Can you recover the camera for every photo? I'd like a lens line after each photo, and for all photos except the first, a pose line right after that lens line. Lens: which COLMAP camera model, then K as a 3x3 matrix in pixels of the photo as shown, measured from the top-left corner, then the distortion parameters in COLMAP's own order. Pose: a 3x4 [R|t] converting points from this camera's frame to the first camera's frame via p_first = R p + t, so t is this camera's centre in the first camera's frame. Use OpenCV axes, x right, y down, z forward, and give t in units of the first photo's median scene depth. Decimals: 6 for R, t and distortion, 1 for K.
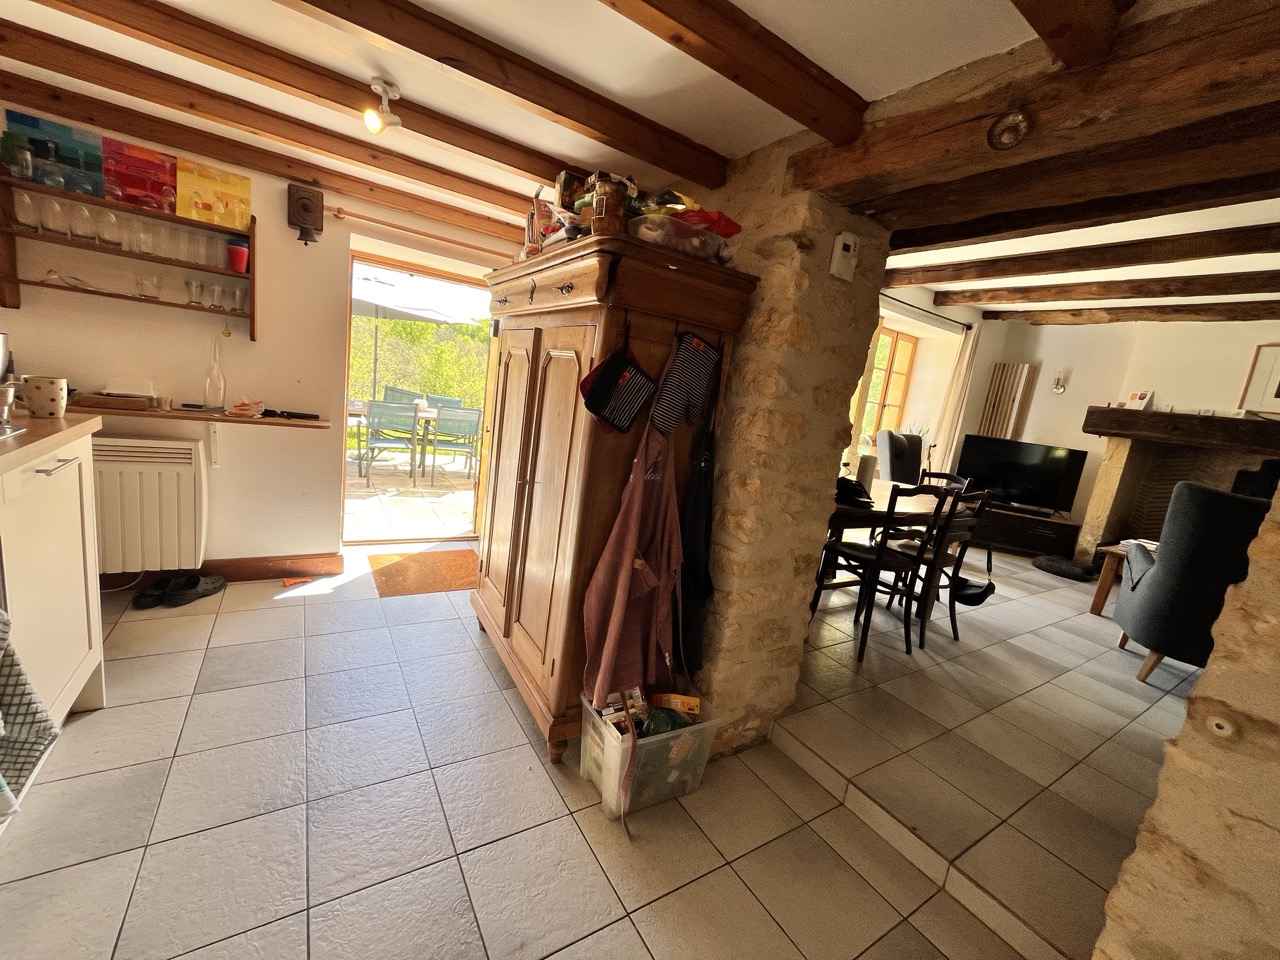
lens RADIAL K [[518.2, 0, 640.0], [0, 518.2, 480.0], [0, 0, 1]] dist [-0.001157, -0.000101]
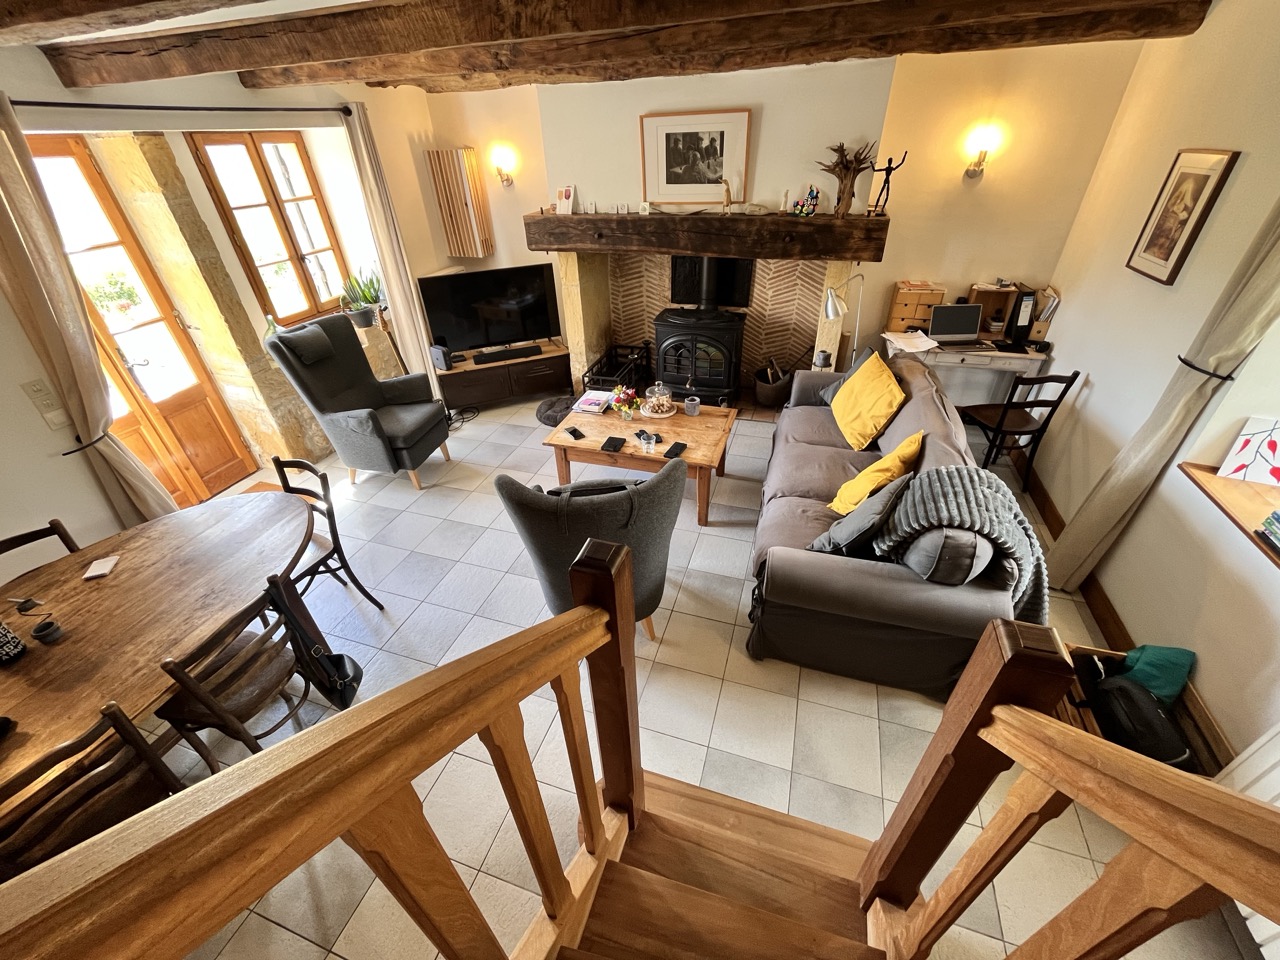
lens RADIAL K [[518.2, 0, 640.0], [0, 518.2, 480.0], [0, 0, 1]] dist [-0.001157, -0.000101]
pose [[0.763331, -0.485251, 0.426447, 1.023034], [0.250614, 0.830867, 0.496842, -0.345333], [-0.595414, -0.272382, 0.755838, 0.386645]]
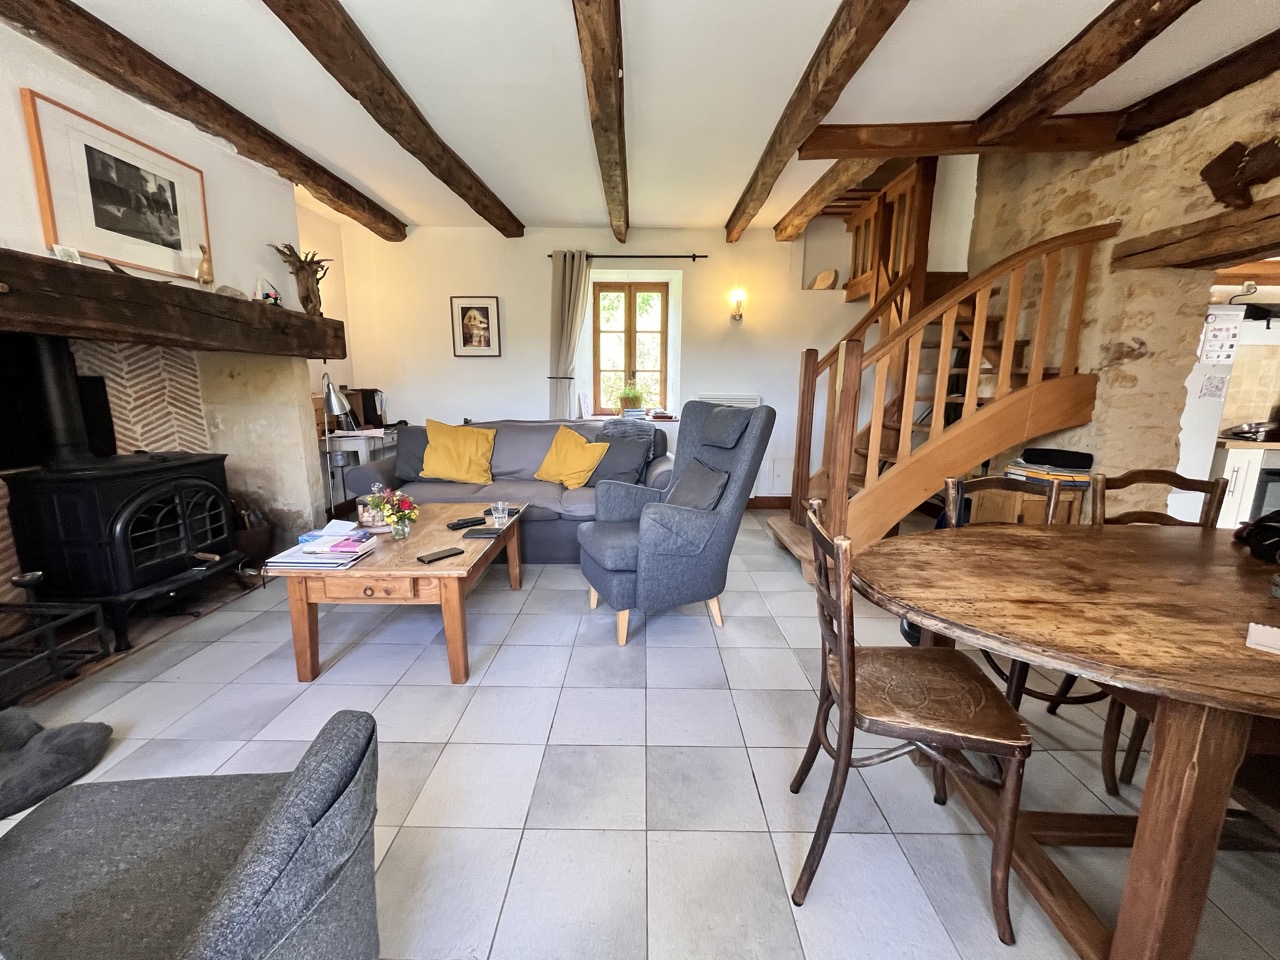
lens RADIAL K [[518.2, 0, 640.0], [0, 518.2, 480.0], [0, 0, 1]] dist [-0.001157, -0.000101]
pose [[-0.828199, -0.242555, 0.505225, 0.852696], [-0.026317, 0.917328, 0.397262, -0.265507], [-0.559815, 0.315716, -0.766114, 2.123595]]
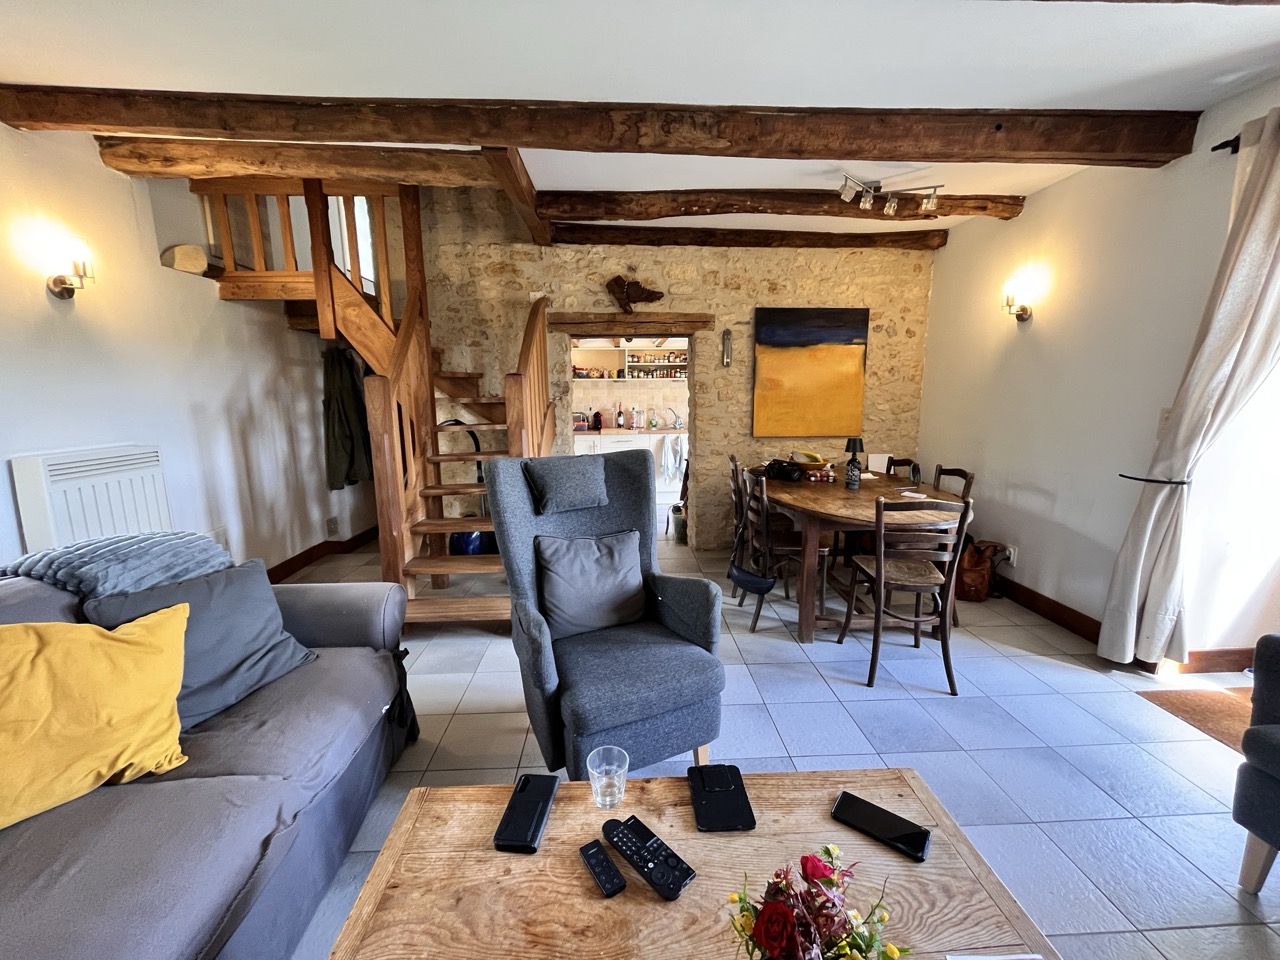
lens RADIAL K [[518.2, 0, 640.0], [0, 518.2, 480.0], [0, 0, 1]] dist [-0.001157, -0.000101]
pose [[-0.497700, 0.010769, -0.867282, 2.067382], [-0.213246, 0.967711, 0.134390, -0.070593], [0.840726, 0.251830, -0.479334, 1.624265]]
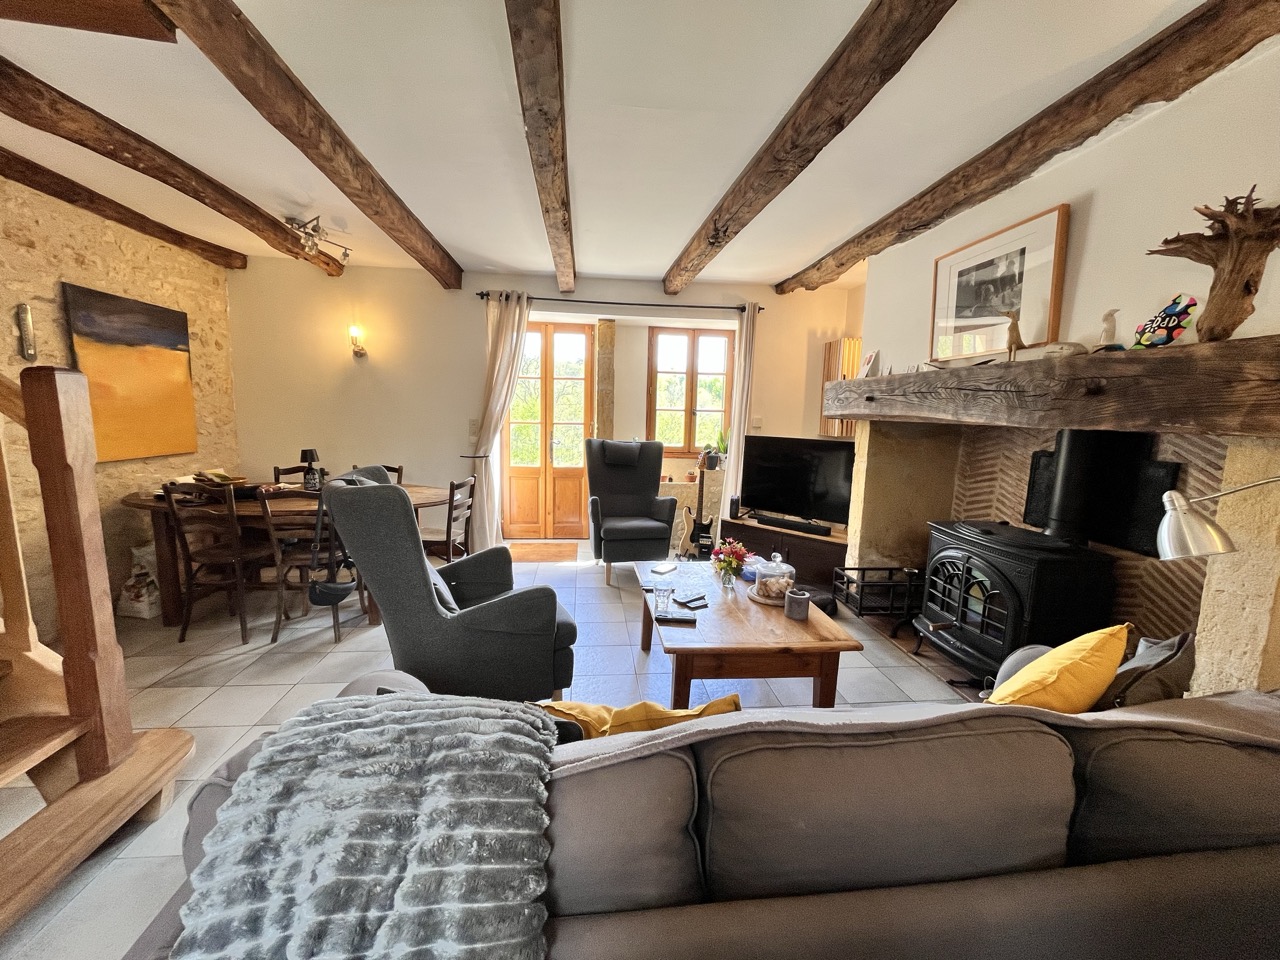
lens RADIAL K [[518.2, 0, 640.0], [0, 518.2, 480.0], [0, 0, 1]] dist [-0.001157, -0.000101]
pose [[0.889011, -0.055065, -0.454563, 2.113011], [0.016694, 0.995980, -0.088003, 0.128605], [0.457582, 0.070647, 0.886357, 0.491784]]
